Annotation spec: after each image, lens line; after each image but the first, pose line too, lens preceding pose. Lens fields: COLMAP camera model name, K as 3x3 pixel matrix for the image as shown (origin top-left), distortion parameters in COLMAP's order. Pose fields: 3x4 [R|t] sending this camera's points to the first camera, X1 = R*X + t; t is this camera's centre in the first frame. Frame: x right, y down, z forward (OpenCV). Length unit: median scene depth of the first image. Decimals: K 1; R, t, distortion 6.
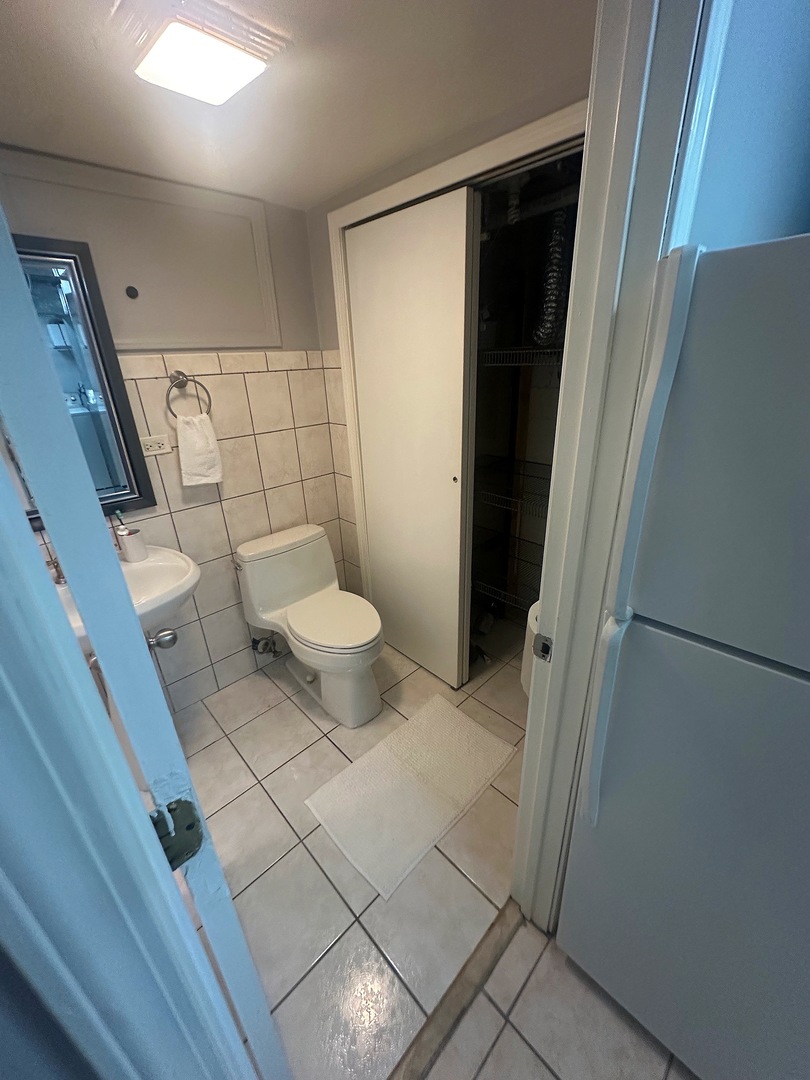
lens RADIAL K [[428.6, 0, 405.6], [0, 428.6, 537.8], [0, 0, 1]] dist [-0.002252, 0.001013]
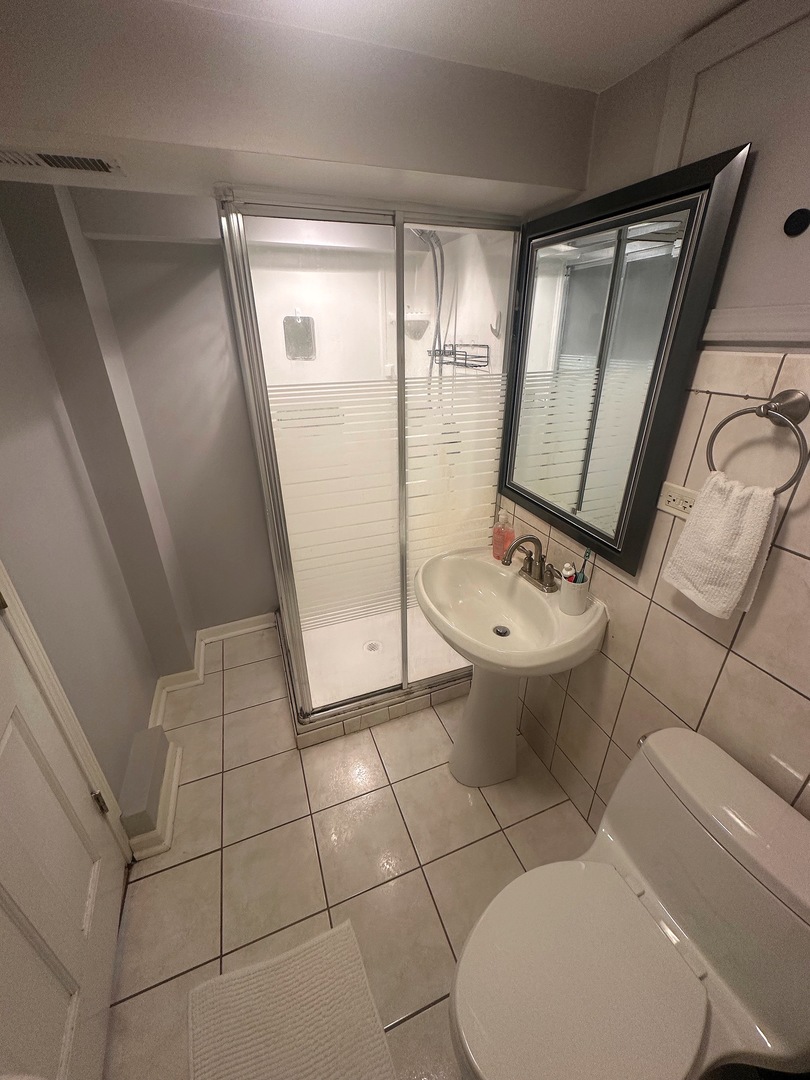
lens RADIAL K [[428.6, 0, 406.9], [0, 428.6, 538.3], [0, 0, 1]] dist [-0.002252, 0.001013]
pose [[-0.395492, 0.430910, -0.811112, 0.073945], [-0.343195, 0.749813, 0.565684, -0.383090], [0.851941, 0.502093, -0.148659, 0.782992]]
